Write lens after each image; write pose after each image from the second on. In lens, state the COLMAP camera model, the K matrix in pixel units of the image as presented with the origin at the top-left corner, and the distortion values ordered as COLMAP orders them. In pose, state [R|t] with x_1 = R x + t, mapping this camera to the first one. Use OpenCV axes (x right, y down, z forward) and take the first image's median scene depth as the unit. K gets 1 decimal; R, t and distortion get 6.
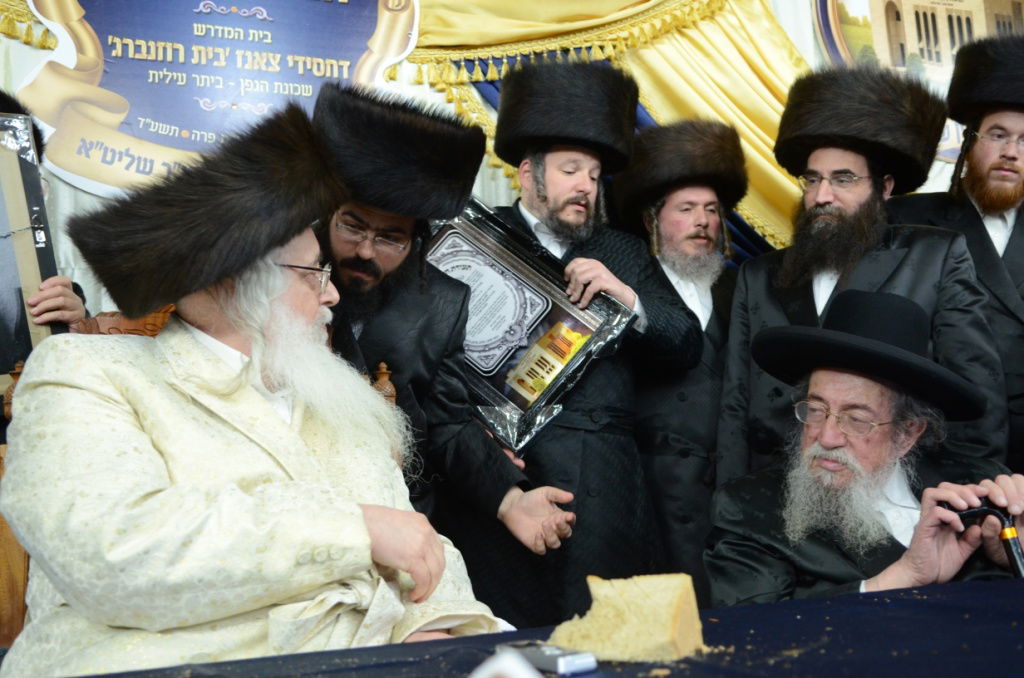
lens RADIAL K [[934.1, 0, 492.1], [0, 934.1, 345.6], [0, 0, 1]] dist [0.001205, 0.000000]
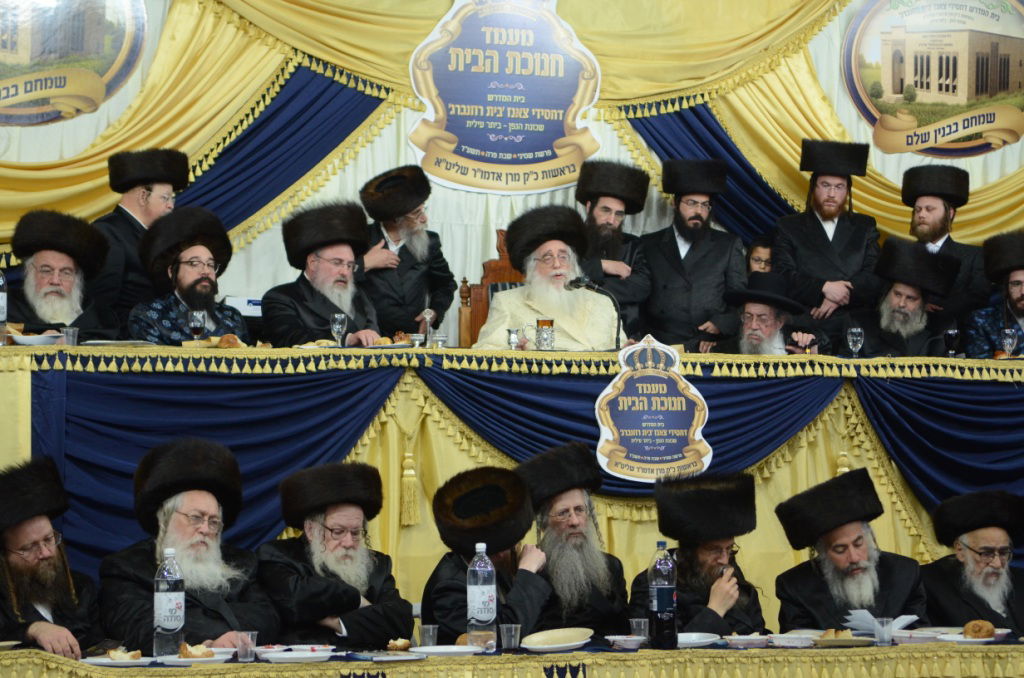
lens RADIAL K [[2366.1, 0, 515.7], [0, 2366.1, 335.8], [0, 0, 1]] dist [0.329453, 0.000000]
pose [[0.998347, 0.057129, -0.006291, -0.198359], [-0.056177, 0.993076, 0.103176, -0.352846], [0.012142, -0.102652, 0.994643, -3.892914]]
